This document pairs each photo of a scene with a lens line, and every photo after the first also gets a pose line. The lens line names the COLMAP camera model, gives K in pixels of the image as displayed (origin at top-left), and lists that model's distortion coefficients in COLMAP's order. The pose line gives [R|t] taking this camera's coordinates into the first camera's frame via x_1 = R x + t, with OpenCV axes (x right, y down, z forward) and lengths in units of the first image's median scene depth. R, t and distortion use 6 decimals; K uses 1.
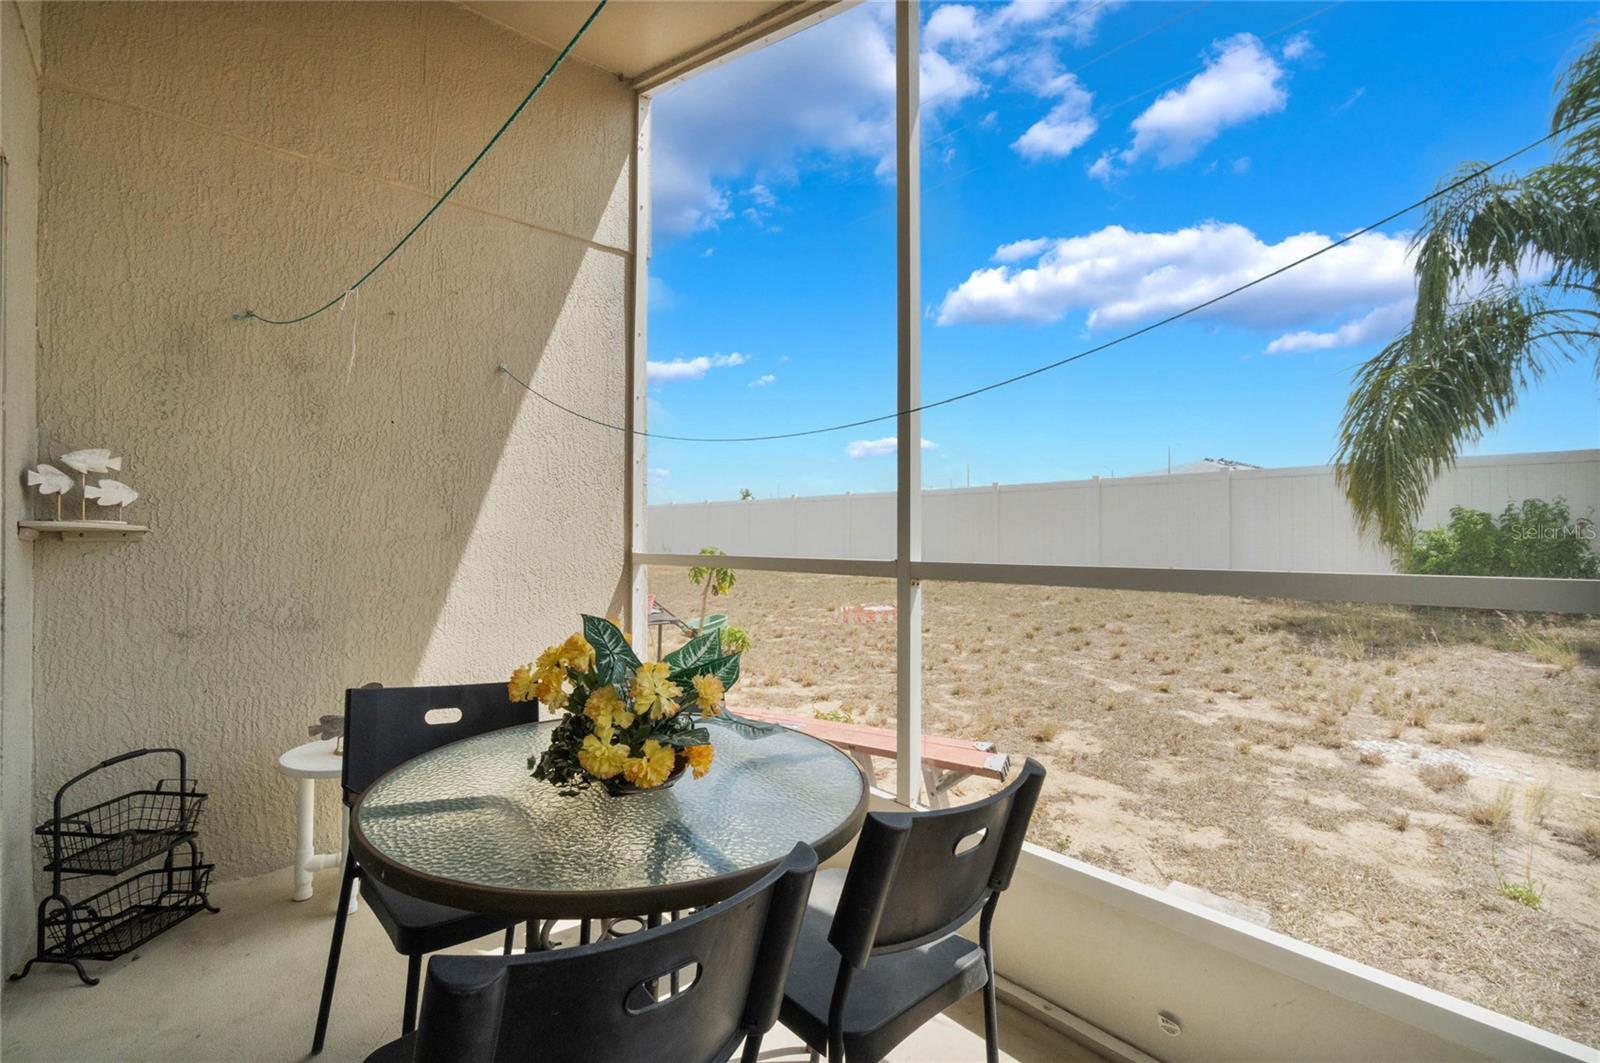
lens RADIAL K [[691.0, 0, 799.2], [0, 691.0, 528.9], [0, 0, 1]] dist [0.004373, 0.001848]
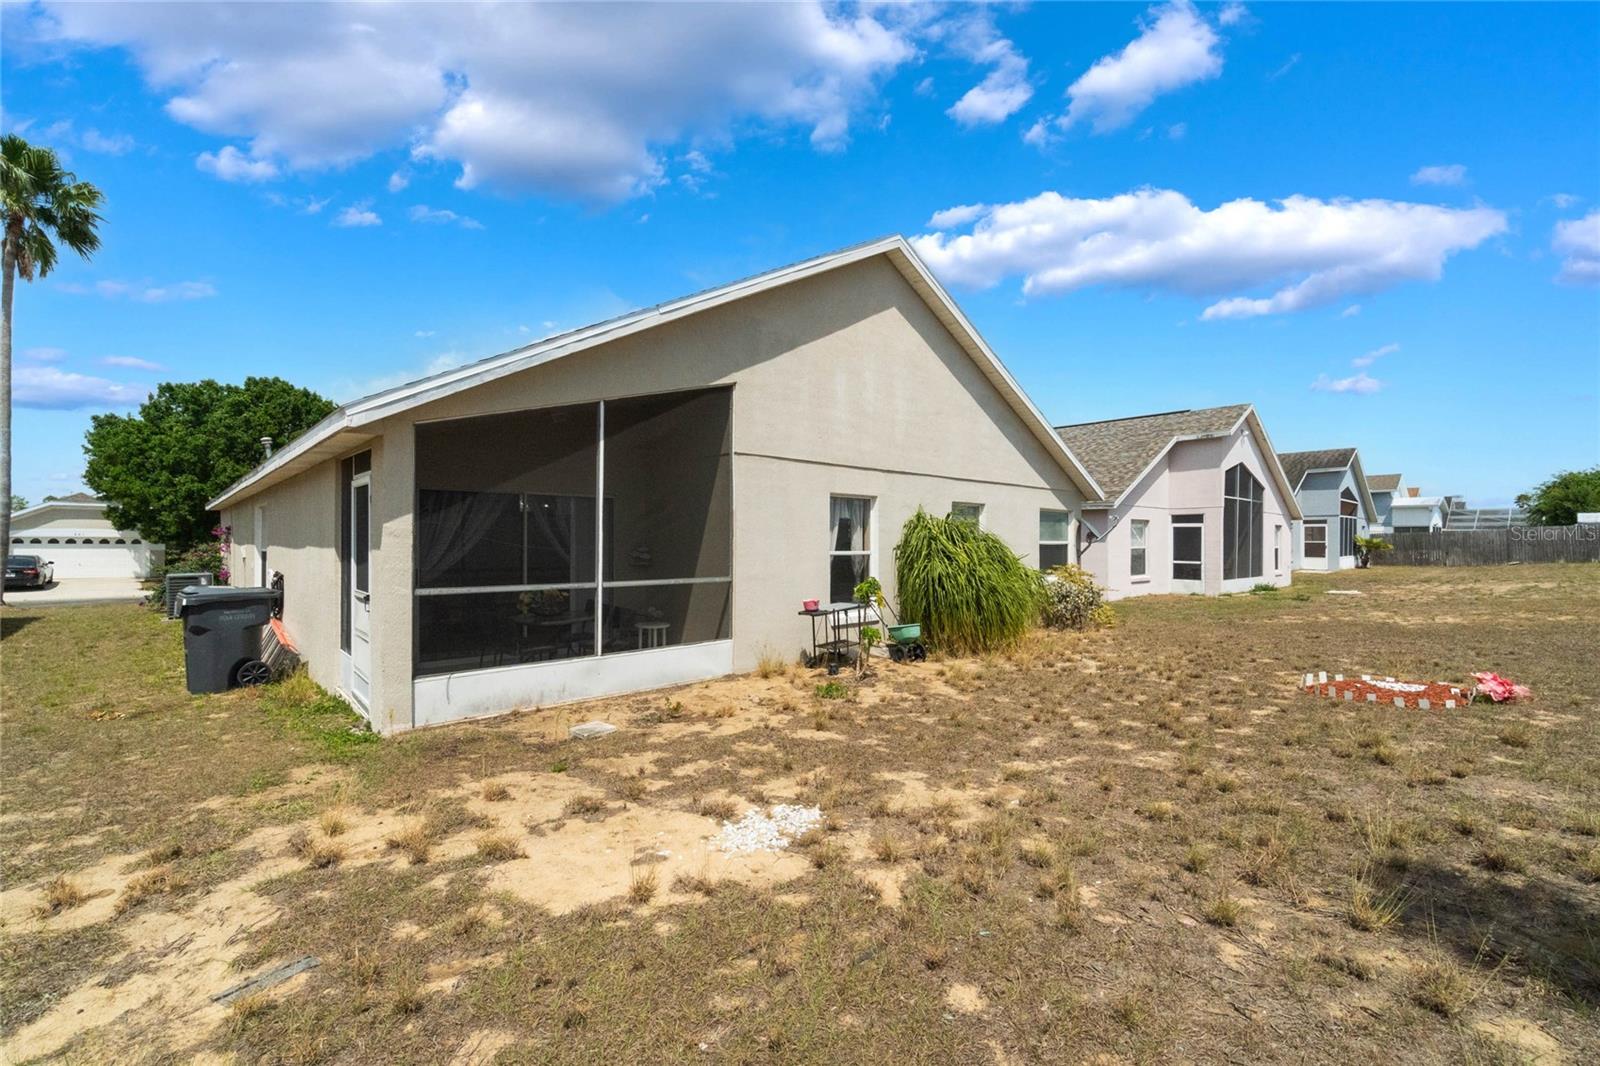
lens RADIAL K [[691.0, 0, 799.3], [0, 691.0, 538.5], [0, 0, 1]] dist [0.004373, 0.001848]
pose [[0.039593, -0.003361, -0.999210, 2.339145], [0.002419, 0.999992, -0.003268, -0.099400], [0.999213, -0.002288, 0.039601, 1.223992]]
